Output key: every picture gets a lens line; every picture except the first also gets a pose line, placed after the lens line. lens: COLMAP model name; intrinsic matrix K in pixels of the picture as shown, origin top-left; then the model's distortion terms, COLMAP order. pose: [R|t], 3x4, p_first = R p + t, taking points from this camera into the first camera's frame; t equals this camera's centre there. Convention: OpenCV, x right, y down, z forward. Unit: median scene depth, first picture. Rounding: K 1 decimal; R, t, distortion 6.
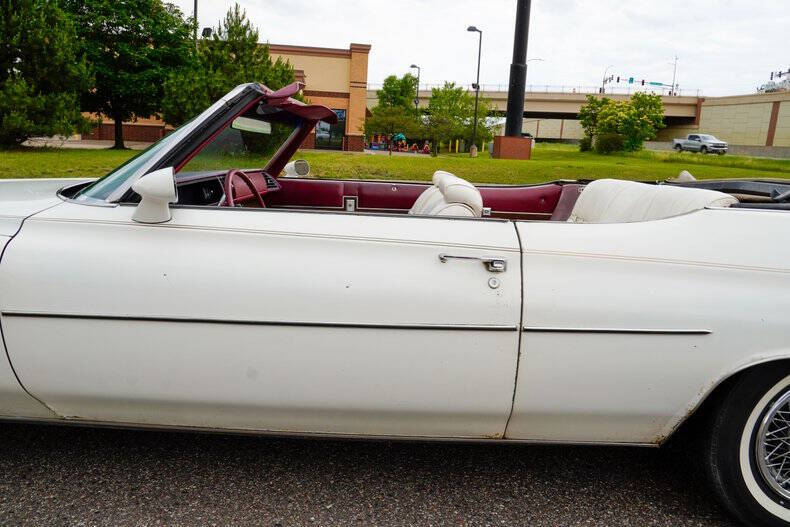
lens RADIAL K [[468.9, 0, 402.9], [0, 468.9, 247.4], [0, 0, 1]] dist [-0.019583, 0.003992]
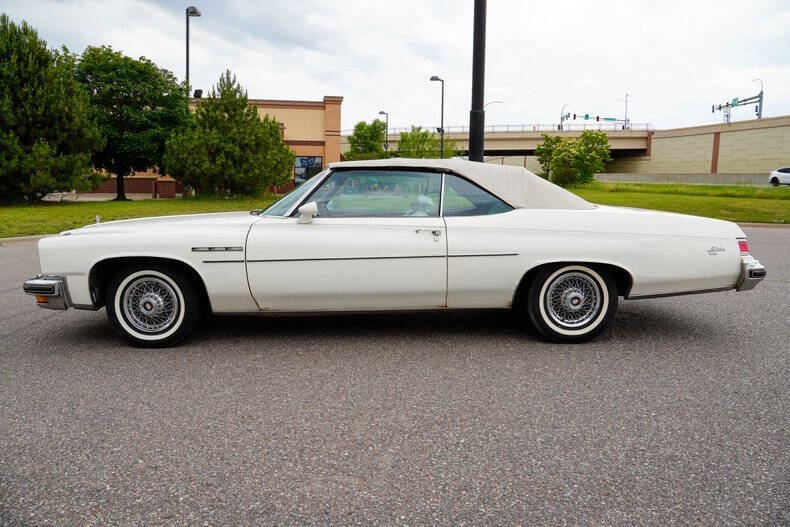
lens RADIAL K [[468.9, 0, 394.8], [0, 468.9, 261.6], [0, 0, 1]] dist [-0.019583, 0.003992]
pose [[0.998200, -0.046328, 0.038079, -0.010617], [0.048318, 0.997420, -0.053095, 0.023289], [-0.035521, 0.054839, 0.997863, -0.116447]]
